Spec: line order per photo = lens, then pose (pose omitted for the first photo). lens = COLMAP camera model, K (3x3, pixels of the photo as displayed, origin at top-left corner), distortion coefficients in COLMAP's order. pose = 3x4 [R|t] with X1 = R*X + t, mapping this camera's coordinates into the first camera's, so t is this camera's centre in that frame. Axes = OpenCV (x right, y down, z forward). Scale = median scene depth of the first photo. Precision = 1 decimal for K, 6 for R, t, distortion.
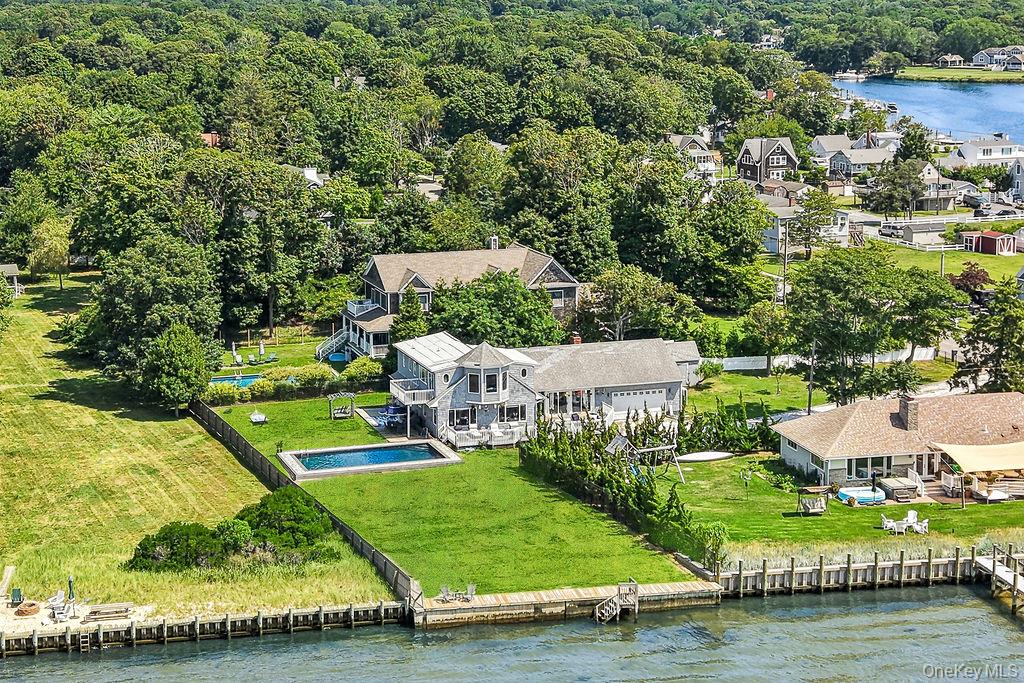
lens RADIAL K [[1903.2, 0, 505.2], [0, 1903.2, 340.9], [0, 0, 1]] dist [0.091094, 0.000000]
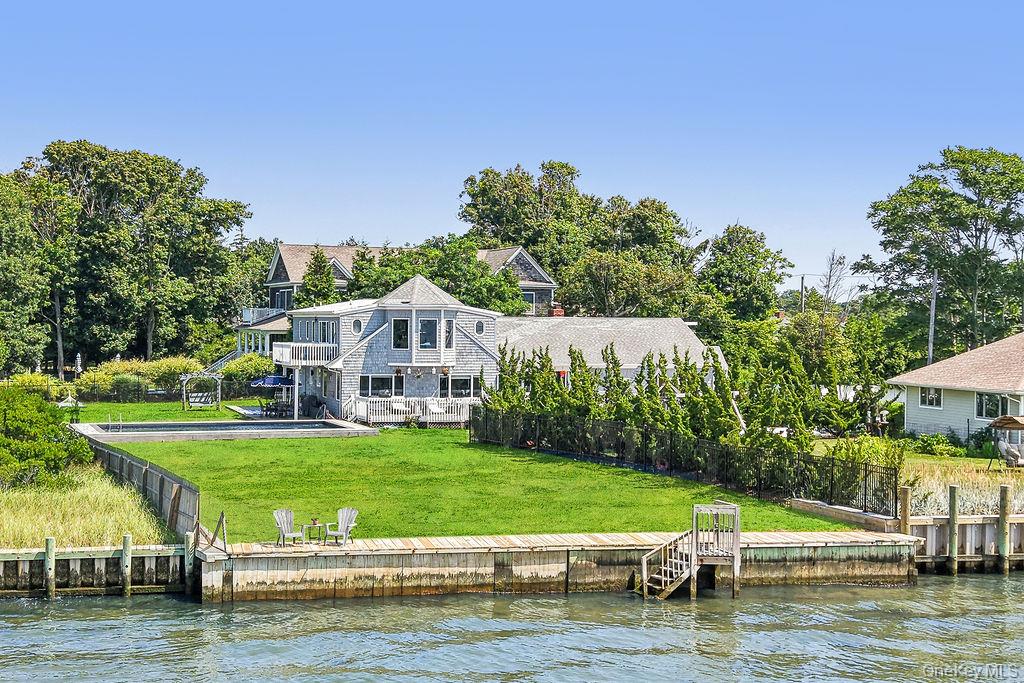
lens RADIAL K [[1515.8, 0, 496.6], [0, 1515.8, 380.9], [0, 0, 1]] dist [0.109112, 0.000000]
pose [[0.999735, 0.014856, 0.017562, 0.006947], [-0.011997, 0.988165, -0.152927, 0.114697], [-0.019626, 0.152676, 0.988081, 0.499920]]
